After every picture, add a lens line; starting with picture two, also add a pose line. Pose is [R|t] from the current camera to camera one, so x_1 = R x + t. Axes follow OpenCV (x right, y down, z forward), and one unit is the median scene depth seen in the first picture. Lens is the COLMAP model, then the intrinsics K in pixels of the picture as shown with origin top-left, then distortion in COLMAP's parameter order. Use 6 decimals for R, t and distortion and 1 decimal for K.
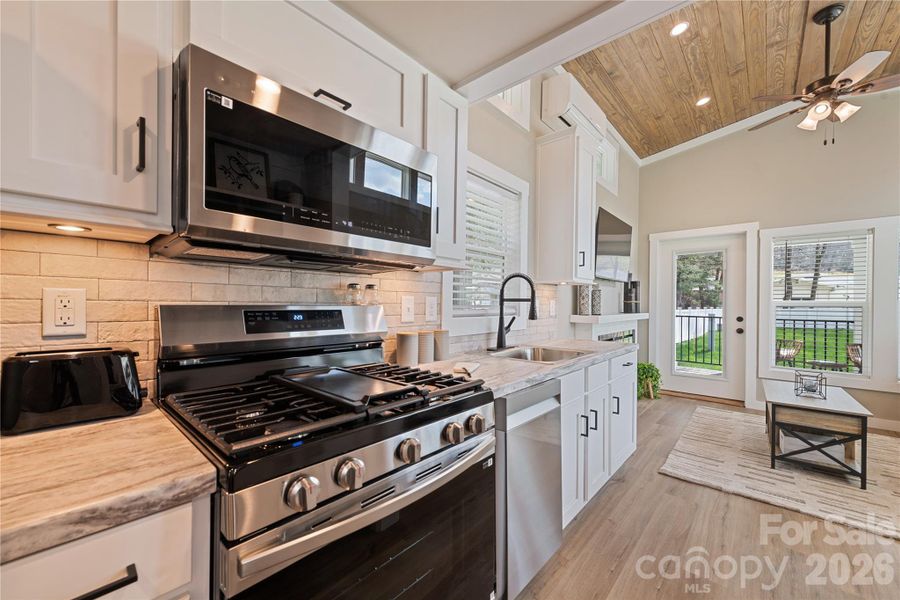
lens RADIAL K [[354.7, 0, 446.7], [0, 354.7, 305.6], [0, 0, 1]] dist [0.002063, 0.000225]
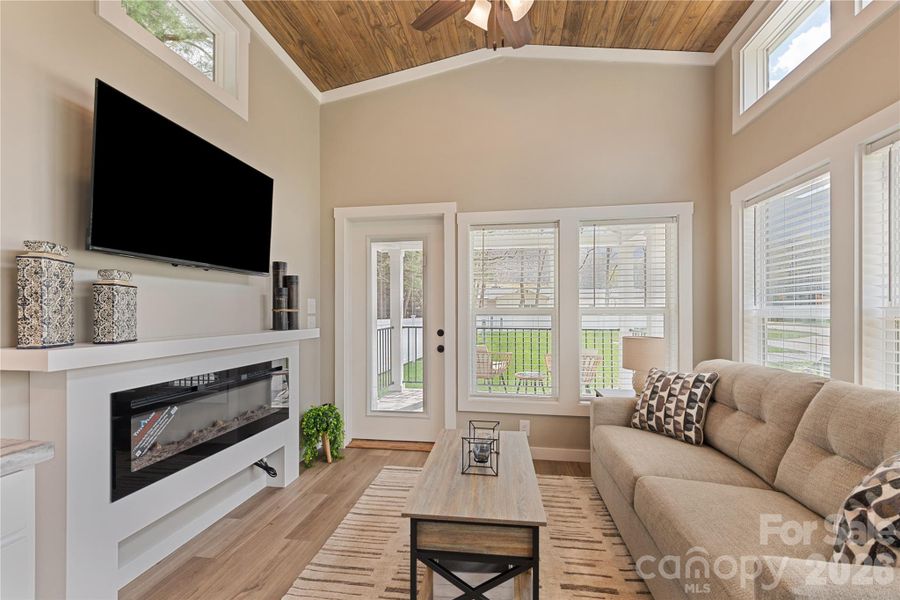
lens RADIAL K [[384.0, 0, 451.2], [0, 384.0, 314.8], [0, 0, 1]] dist [0.001805, 0.000193]
pose [[0.839247, -0.013634, 0.543579, 0.639172], [0.011772, 0.999907, 0.006904, -0.007253], [-0.543622, 0.000605, 0.839330, 0.492239]]
